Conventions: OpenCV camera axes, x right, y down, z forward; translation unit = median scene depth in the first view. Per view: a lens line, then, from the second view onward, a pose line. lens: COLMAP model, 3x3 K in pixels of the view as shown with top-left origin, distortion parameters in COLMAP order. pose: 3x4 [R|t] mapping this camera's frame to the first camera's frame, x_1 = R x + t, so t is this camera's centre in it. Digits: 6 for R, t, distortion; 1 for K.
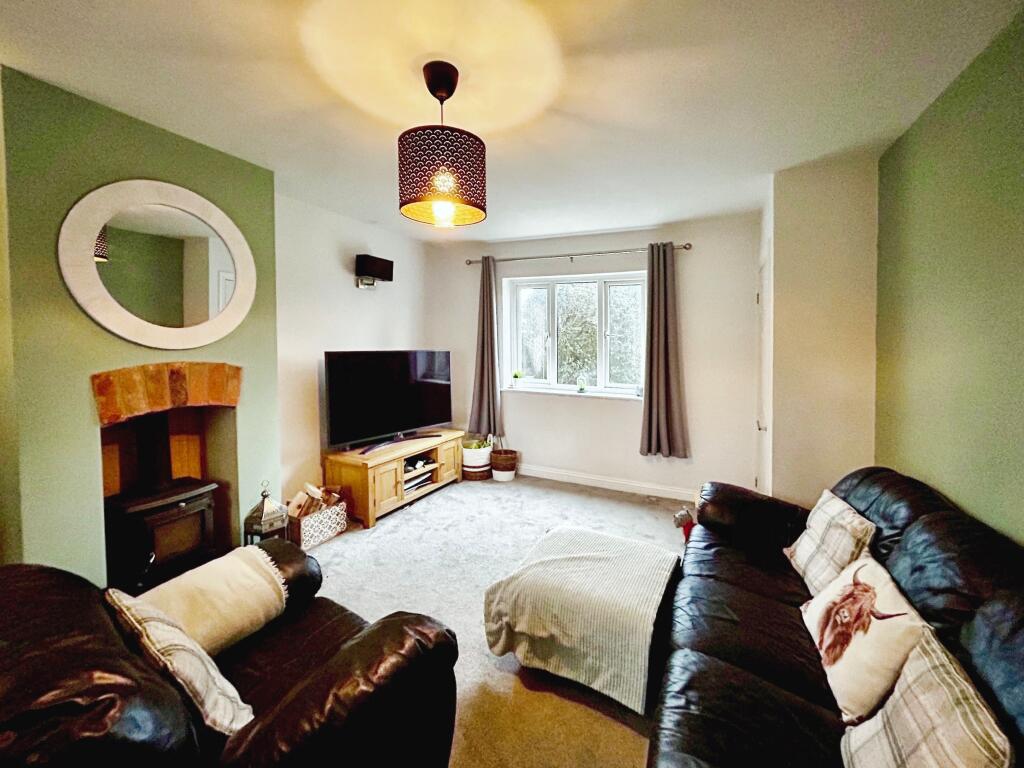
lens RADIAL K [[412.2, 0, 511.5], [0, 412.2, 354.5], [0, 0, 1]] dist [-0.000489, -0.000048]
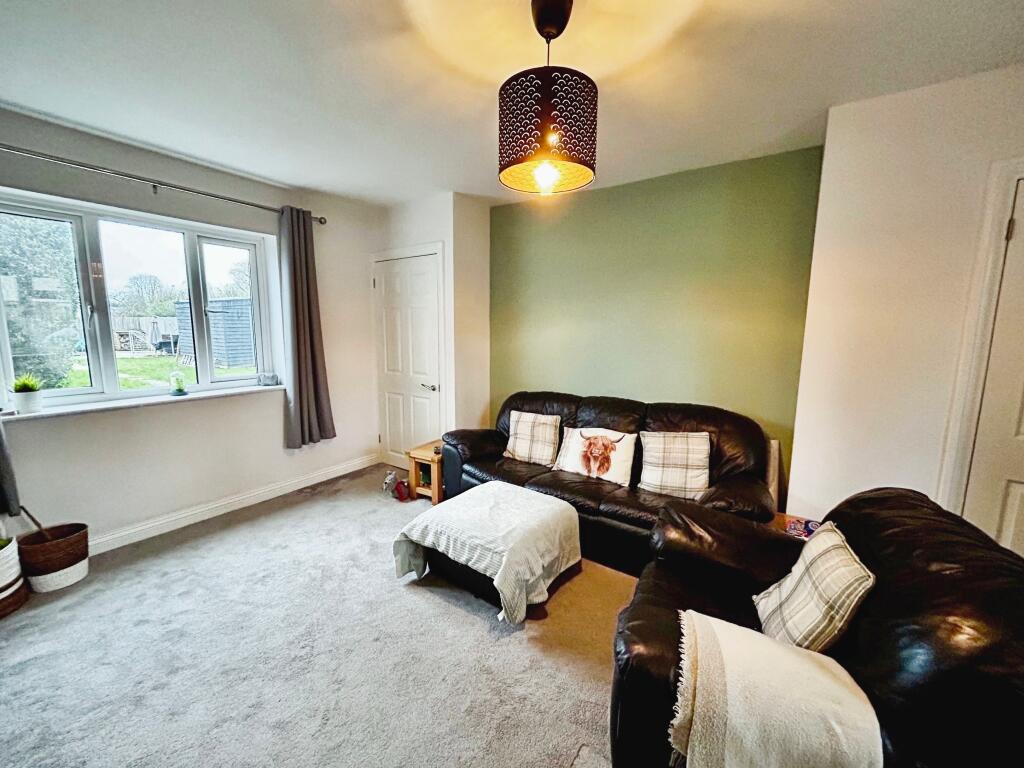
lens RADIAL K [[413.5, 0, 512.0], [0, 413.5, 384.0], [0, 0, 1]] dist [0.000293, 0.000036]
pose [[0.146450, -0.145056, 0.978525, -0.498652], [0.022146, 0.989423, 0.143357, -0.015016], [-0.988970, 0.000676, 0.148113, 0.421022]]
